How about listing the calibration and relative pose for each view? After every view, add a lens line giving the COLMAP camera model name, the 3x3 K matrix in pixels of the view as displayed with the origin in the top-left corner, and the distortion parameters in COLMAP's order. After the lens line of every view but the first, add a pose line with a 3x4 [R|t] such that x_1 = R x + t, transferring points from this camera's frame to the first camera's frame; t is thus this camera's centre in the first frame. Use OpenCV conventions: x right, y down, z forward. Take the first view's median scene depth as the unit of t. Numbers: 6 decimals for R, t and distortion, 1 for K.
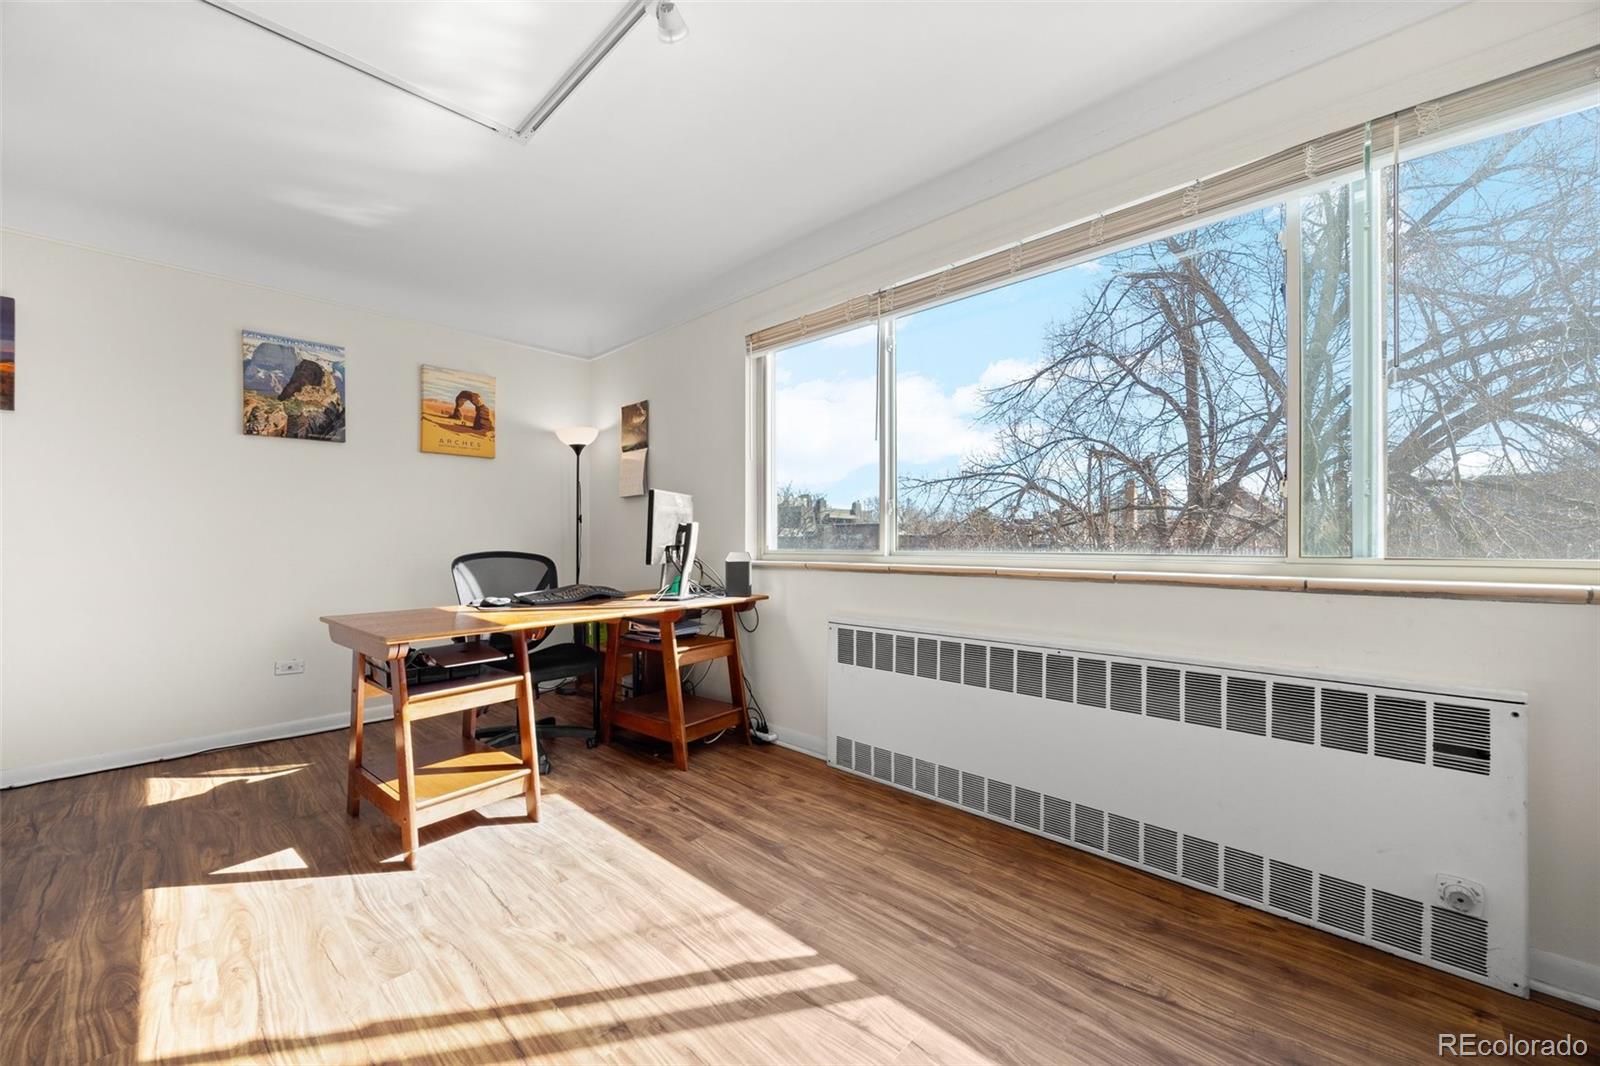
lens RADIAL K [[608.6, 0, 803.6], [0, 608.6, 544.0], [0, 0, 1]] dist [-0.001934, -0.001053]
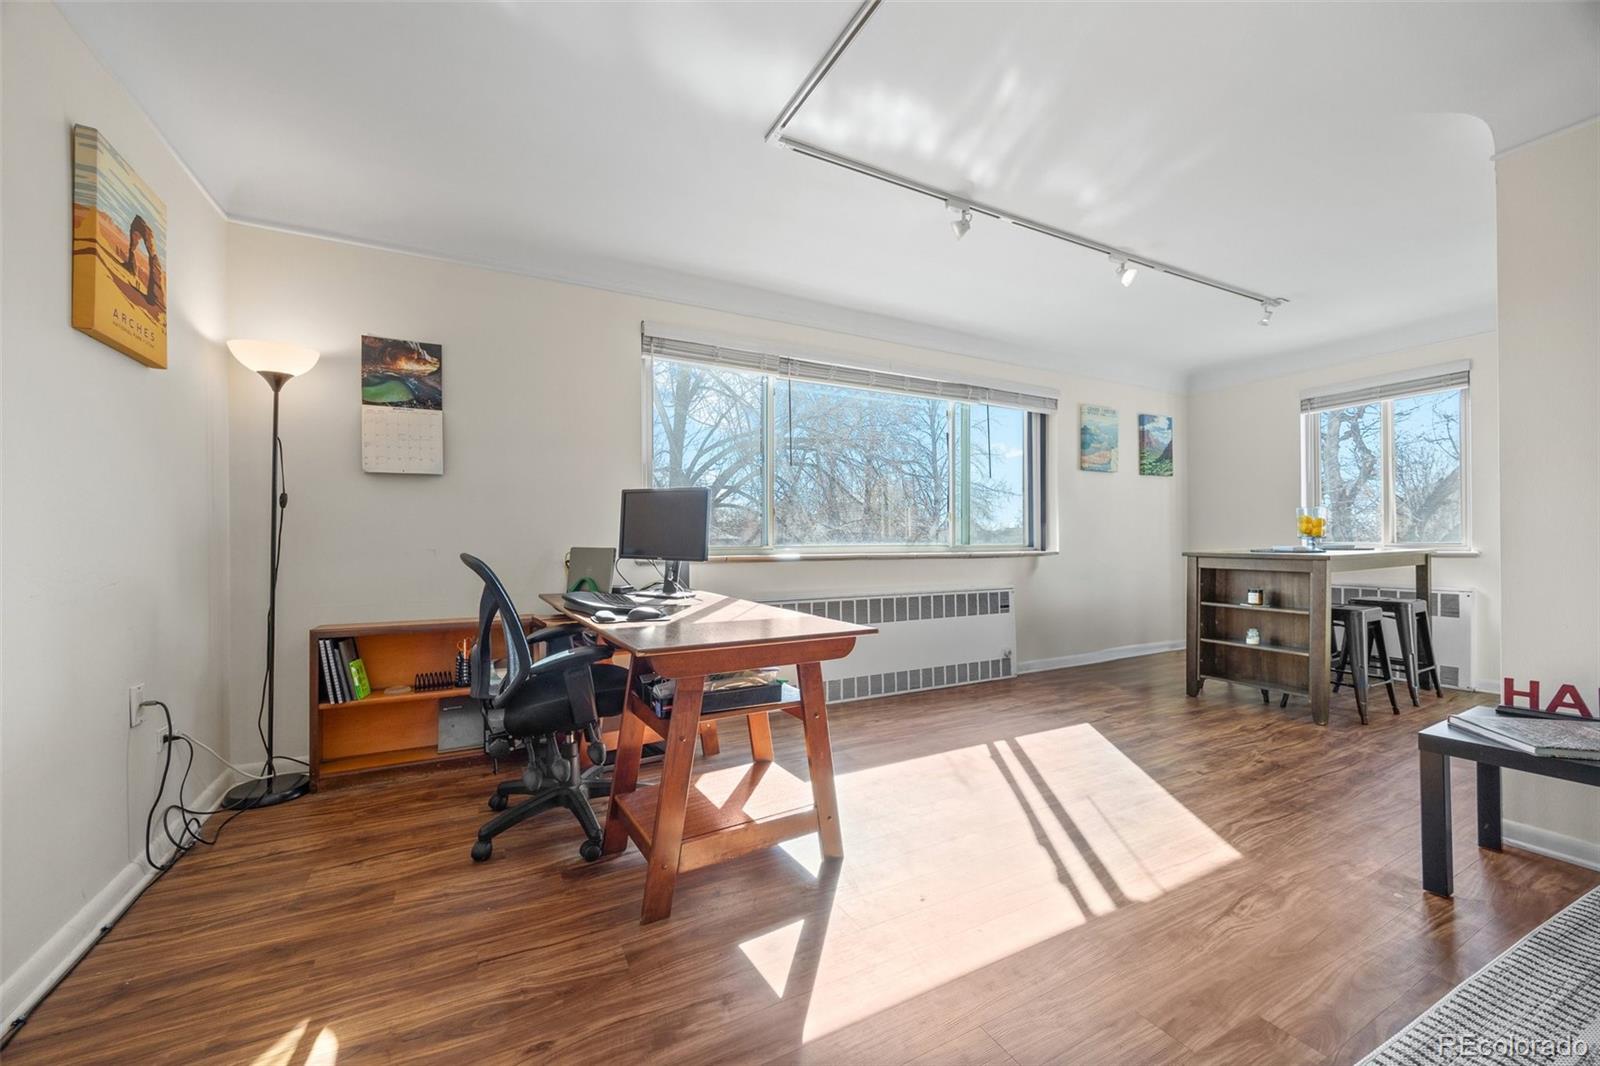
lens RADIAL K [[608.6, 0, 792.1], [0, 608.6, 544.5], [0, 0, 1]] dist [-0.001934, -0.001053]
pose [[0.332768, -0.007534, 0.942979, -1.541274], [0.006433, 0.999963, 0.005719, 0.001286], [-0.942987, 0.004163, 0.332804, 0.694750]]
